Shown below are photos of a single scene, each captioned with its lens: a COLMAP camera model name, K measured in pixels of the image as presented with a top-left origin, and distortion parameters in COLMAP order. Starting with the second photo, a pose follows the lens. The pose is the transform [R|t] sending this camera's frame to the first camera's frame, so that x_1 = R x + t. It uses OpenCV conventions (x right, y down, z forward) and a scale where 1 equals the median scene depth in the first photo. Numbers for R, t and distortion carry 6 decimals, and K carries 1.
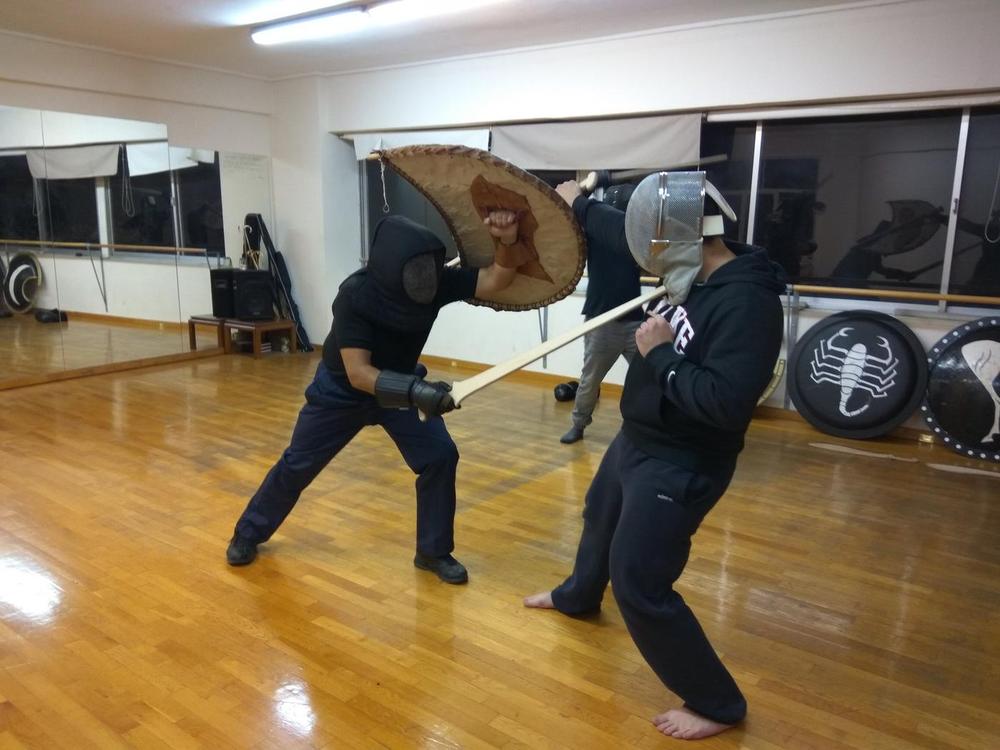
lens RADIAL K [[773.0, 0, 500.0], [0, 773.0, 375.0], [0, 0, 1]] dist [0.106745, -0.167641]
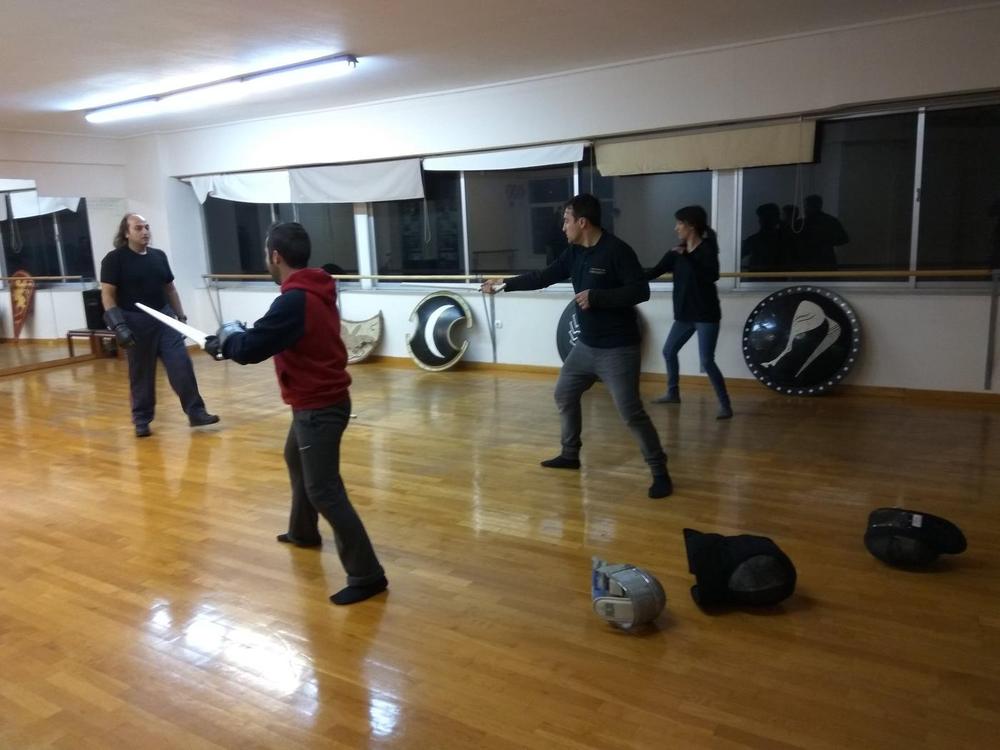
lens RADIAL K [[768.7, 0, 498.3], [0, 768.7, 374.4], [0, 0, 1]] dist [0.118802, -0.185077]
pose [[0.994747, -0.070789, 0.073938, 0.280245], [0.071815, 0.997354, -0.011304, 0.086562], [-0.072943, 0.016554, 0.997199, -0.423189]]
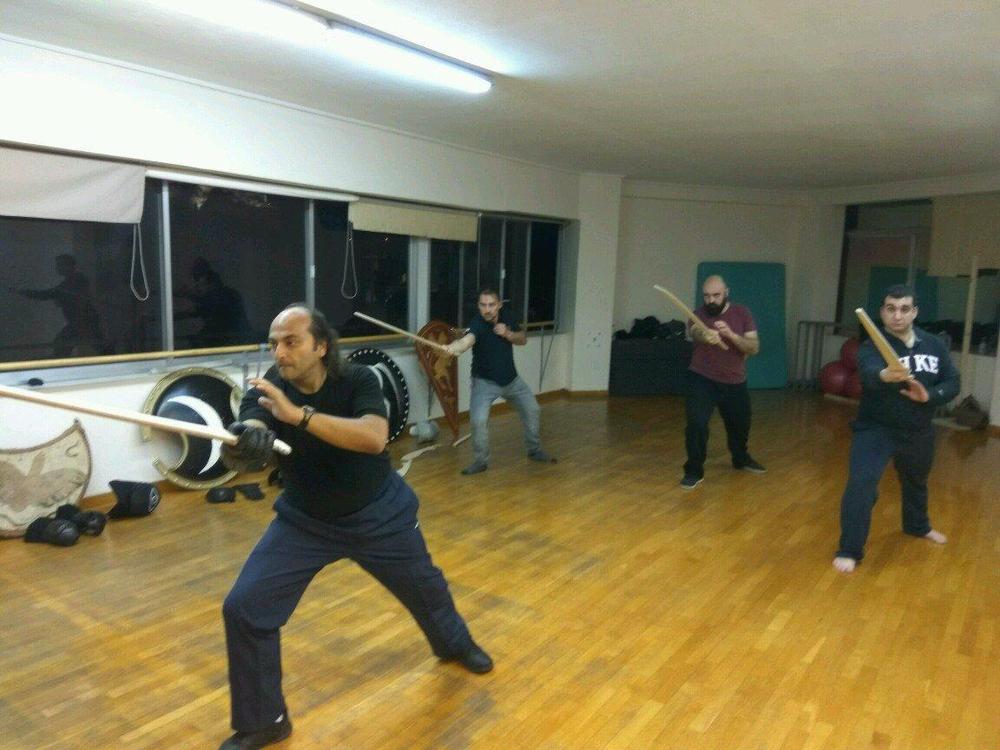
lens RADIAL K [[768.7, 0, 498.3], [0, 768.7, 374.4], [0, 0, 1]] dist [0.118802, -0.185077]
pose [[-0.039526, -0.149907, 0.987910, -0.703512], [0.169438, 0.973359, 0.154478, -0.184334], [-0.984748, 0.173495, -0.013074, 0.699918]]
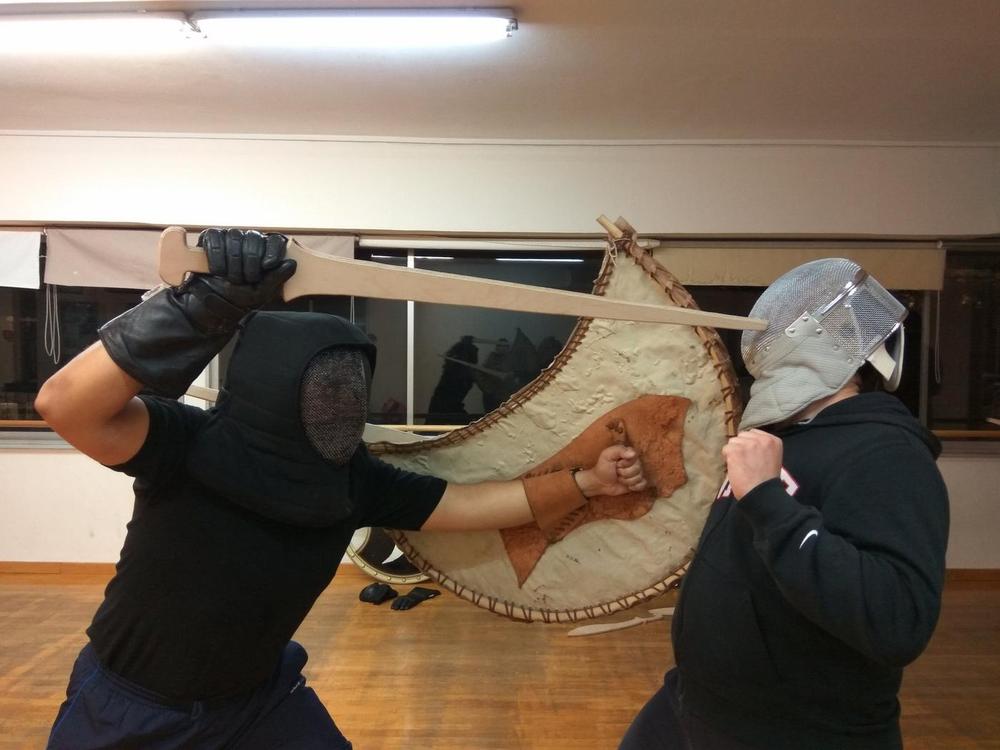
lens RADIAL K [[775.9, 0, 496.7], [0, 775.9, 379.4], [0, 0, 1]] dist [0.040959, -0.001948]
pose [[0.793738, -0.031643, 0.607436, -0.154115], [0.125066, 0.985799, -0.112071, -0.063891], [-0.595263, 0.164924, 0.786423, 0.266132]]
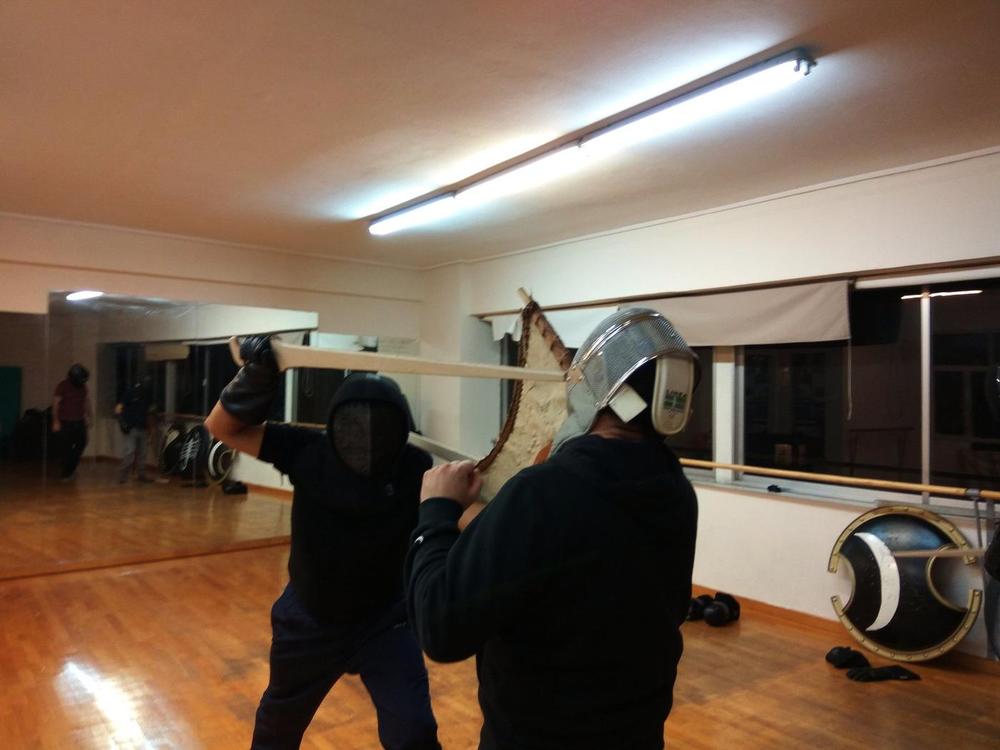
lens RADIAL K [[773.0, 0, 500.0], [0, 773.0, 375.0], [0, 0, 1]] dist [0.106745, -0.167641]
pose [[0.960595, -0.005159, -0.277902, 0.139703], [-0.056913, 0.974992, -0.214827, -0.033949], [0.272061, 0.222178, 0.936280, 0.139644]]
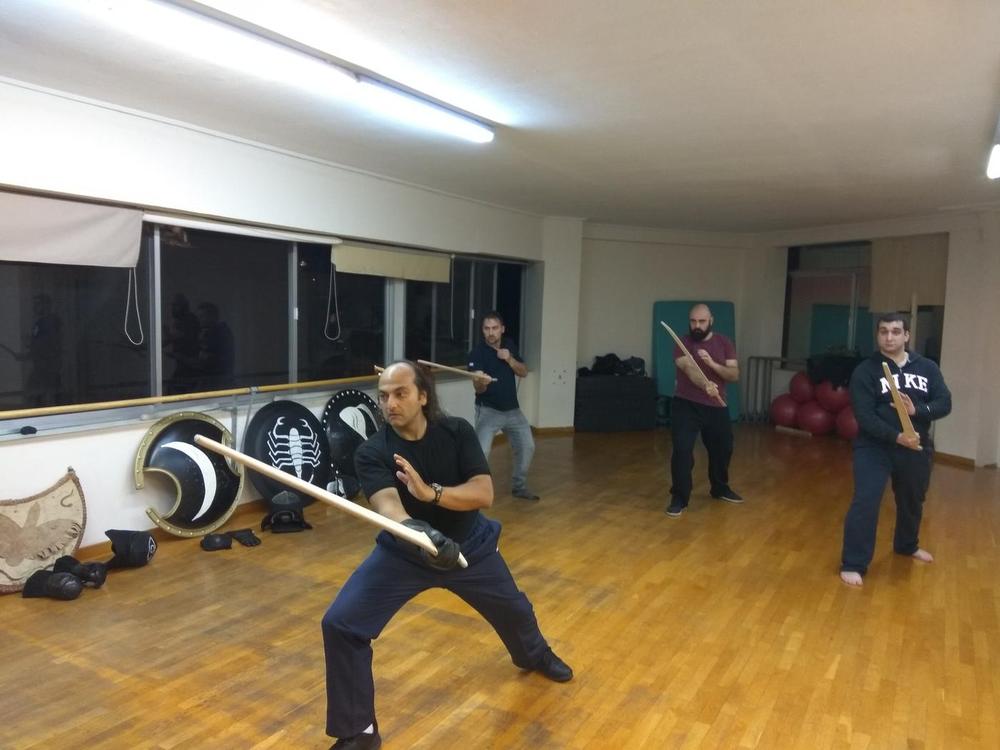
lens RADIAL K [[773.0, 0, 500.0], [0, 773.0, 375.0], [0, 0, 1]] dist [0.106745, -0.167641]
pose [[-0.130614, -0.099637, 0.986414, -0.721972], [0.175076, 0.976984, 0.121867, -0.201853], [-0.975853, 0.188615, -0.110163, 0.783388]]
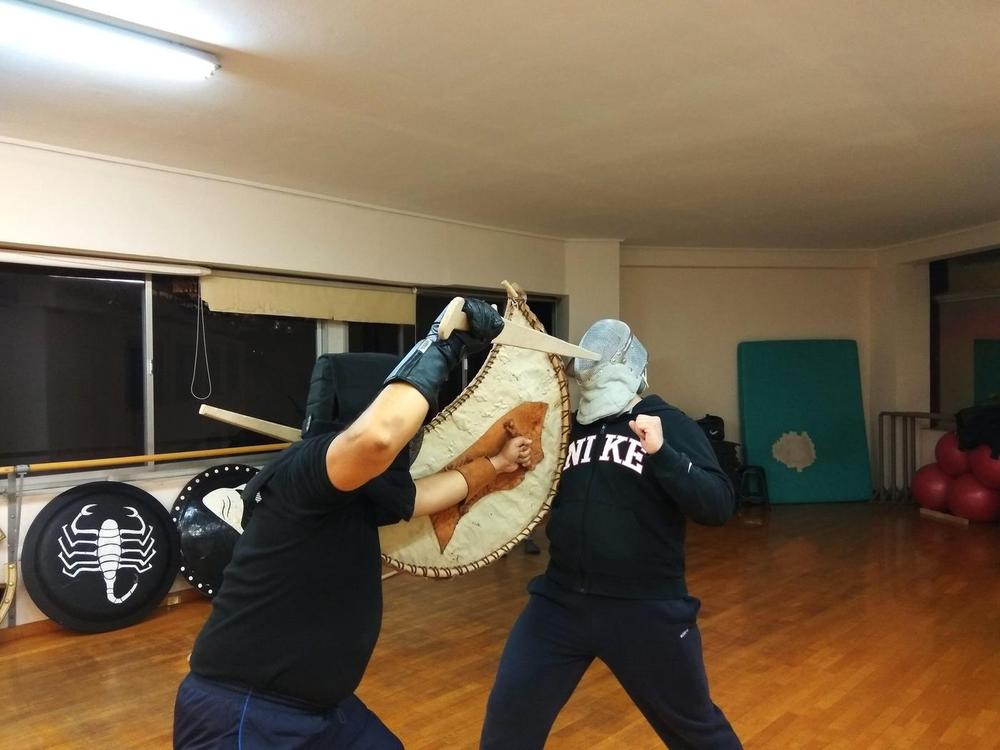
lens RADIAL K [[779.7, 0, 500.0], [0, 779.7, 375.0], [0, 0, 1]] dist [0.102275, -0.171166]
pose [[0.111968, -0.019454, 0.993521, -0.364766], [0.210157, 0.977657, -0.004541, -0.099158], [-0.971235, 0.209304, 0.113555, 0.422602]]
